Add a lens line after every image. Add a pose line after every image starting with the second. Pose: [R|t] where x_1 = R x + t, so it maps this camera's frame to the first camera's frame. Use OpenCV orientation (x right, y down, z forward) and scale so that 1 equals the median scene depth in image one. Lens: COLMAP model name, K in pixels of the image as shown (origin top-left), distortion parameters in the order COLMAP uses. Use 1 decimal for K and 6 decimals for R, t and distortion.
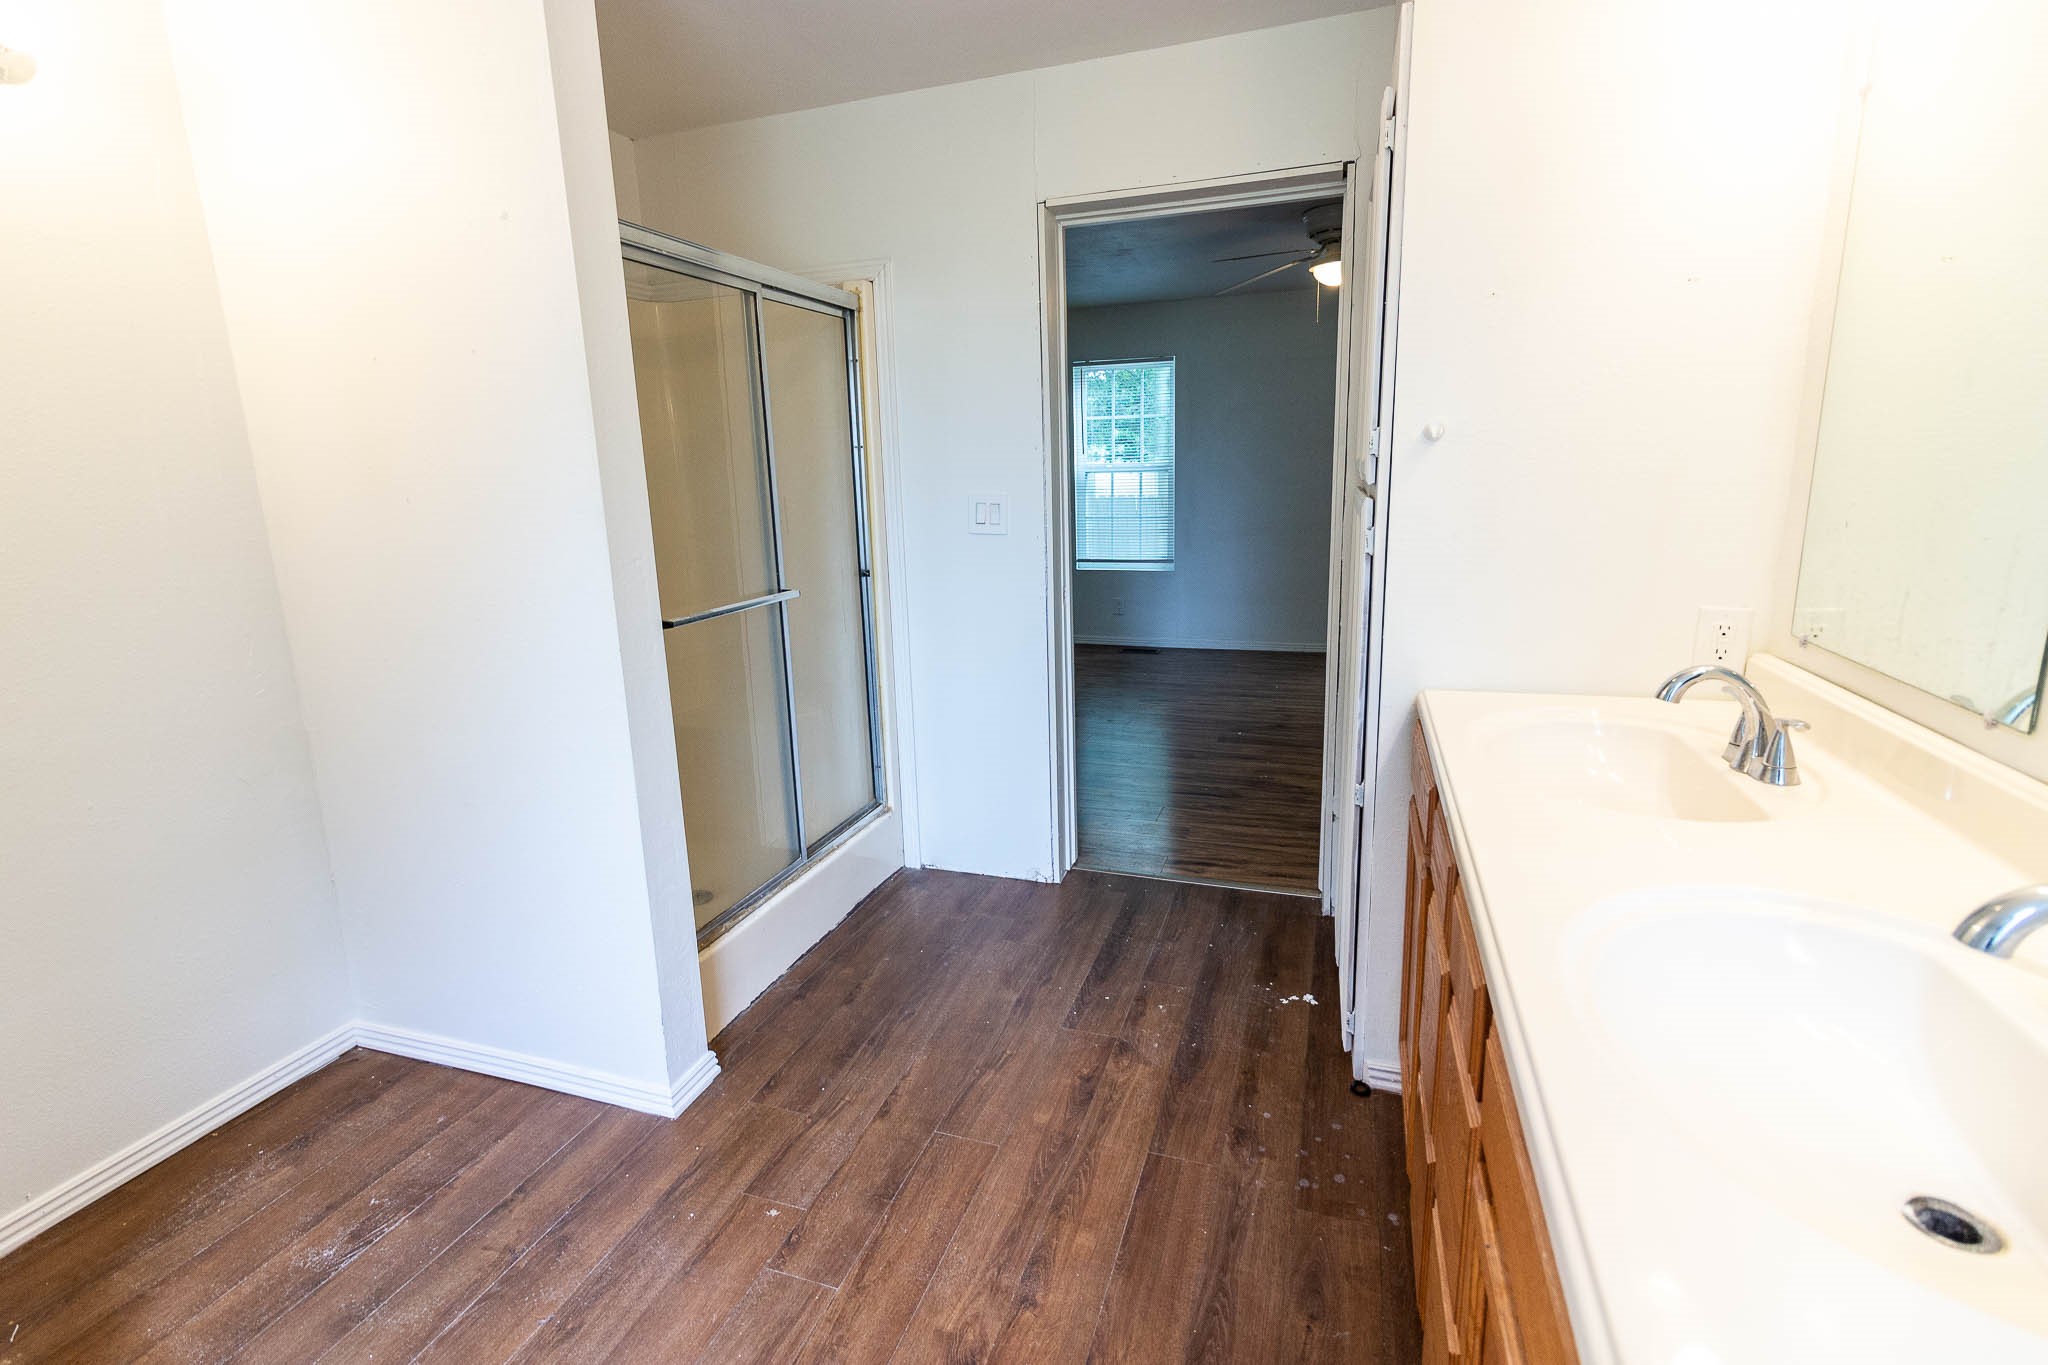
lens RADIAL K [[980.5, 0, 1024.0], [0, 980.5, 682.5], [0, 0, 1]] dist [0.002322, 0.000130]
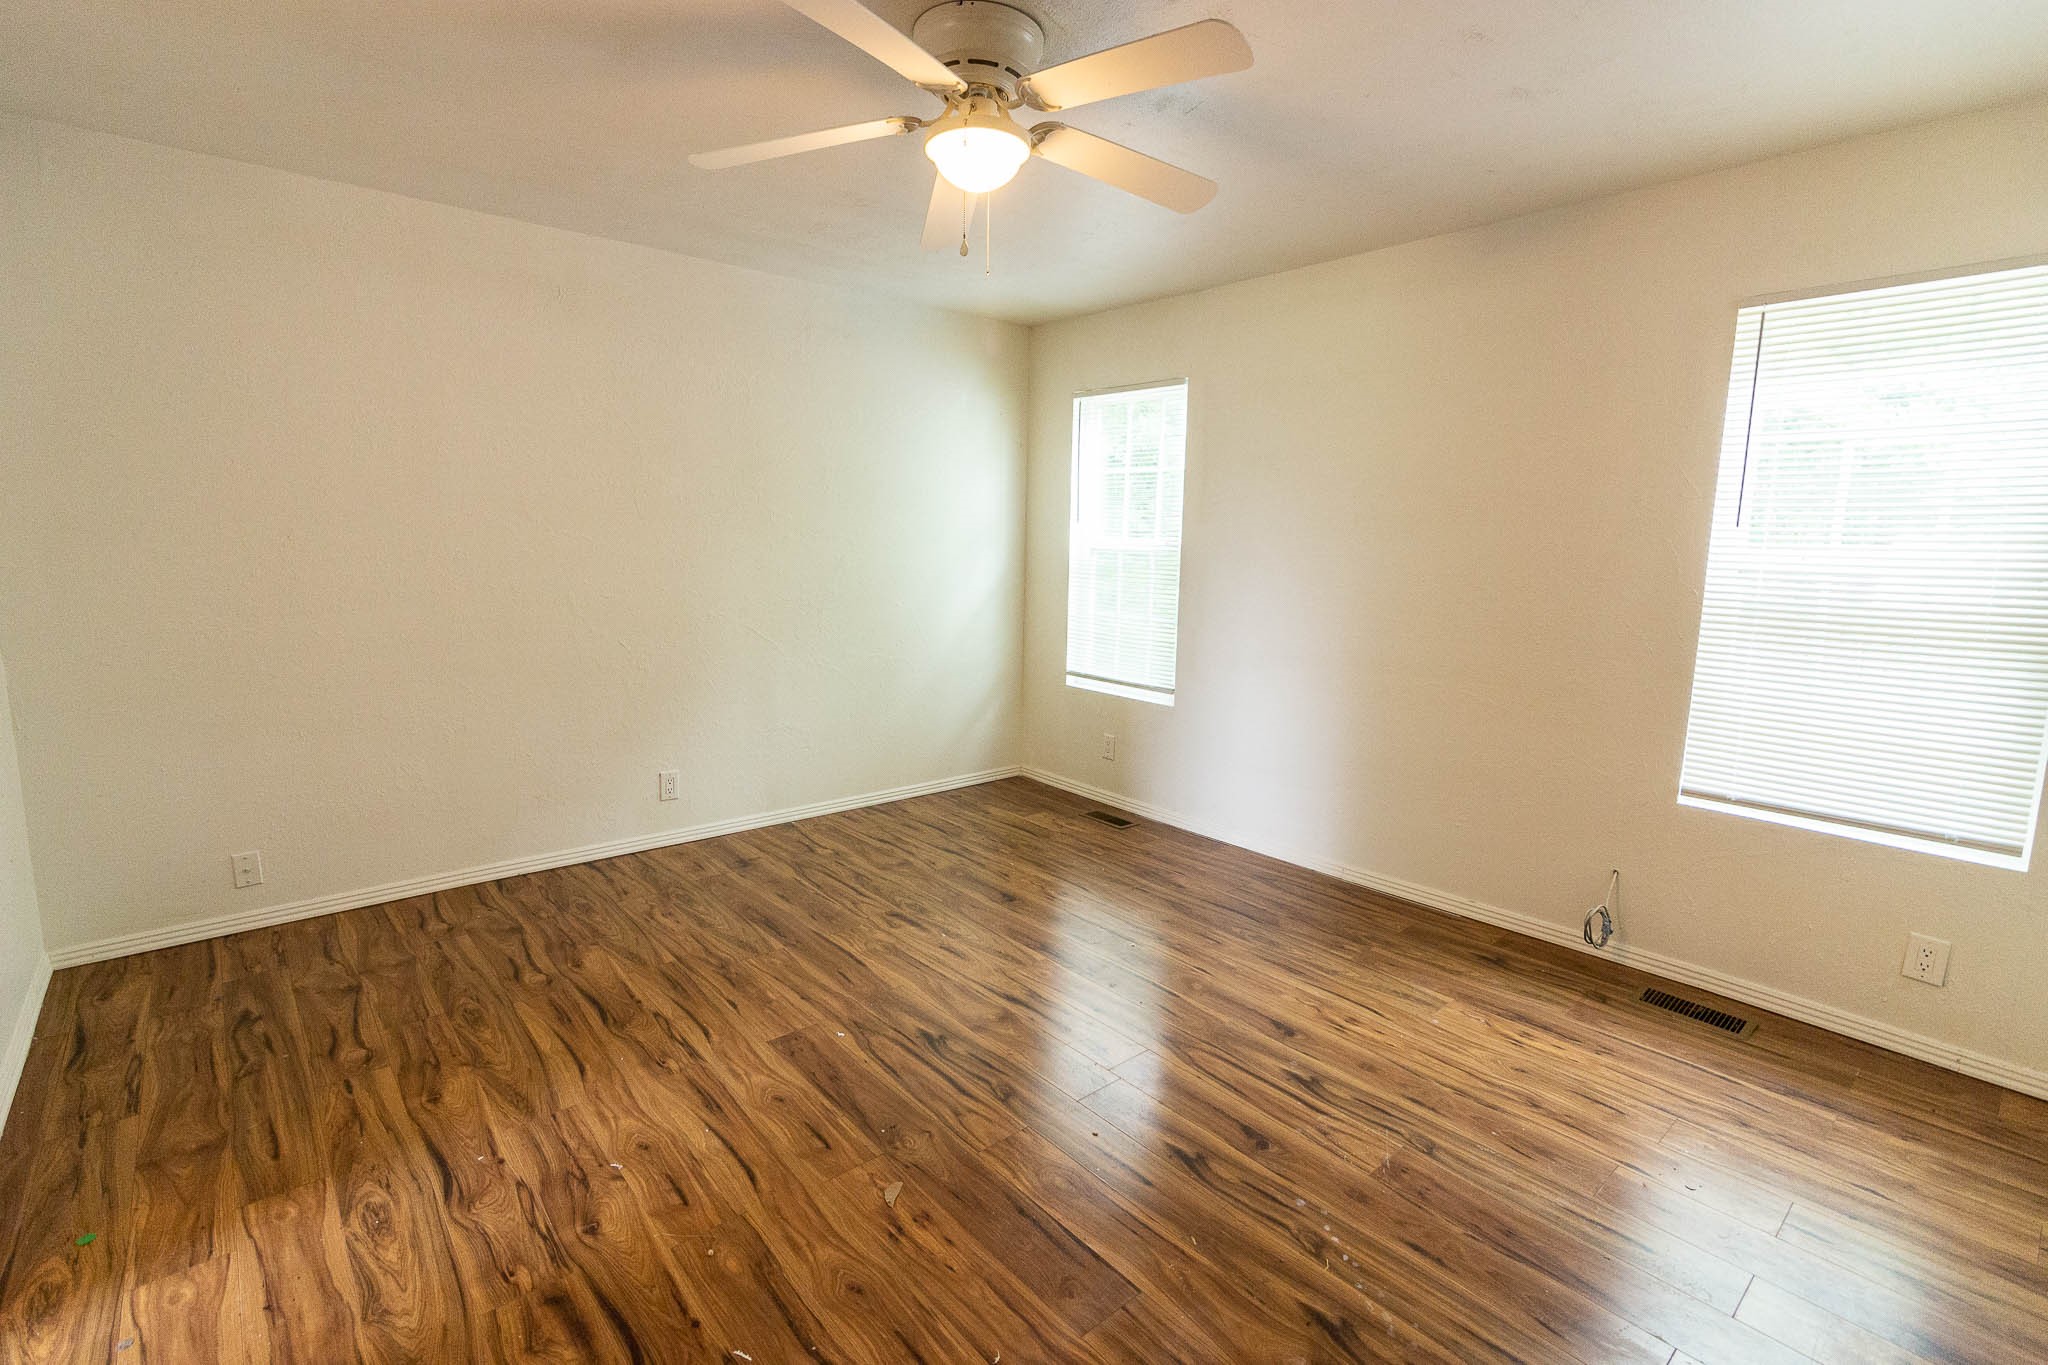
lens RADIAL K [[980.5, 0, 1024.0], [0, 980.5, 682.5], [0, 0, 1]] dist [0.002322, 0.000130]
pose [[0.850104, 0.123354, -0.511964, 0.615154], [-0.153438, 0.988017, -0.016723, -0.162826], [0.503766, 0.092771, 0.858844, 0.624212]]
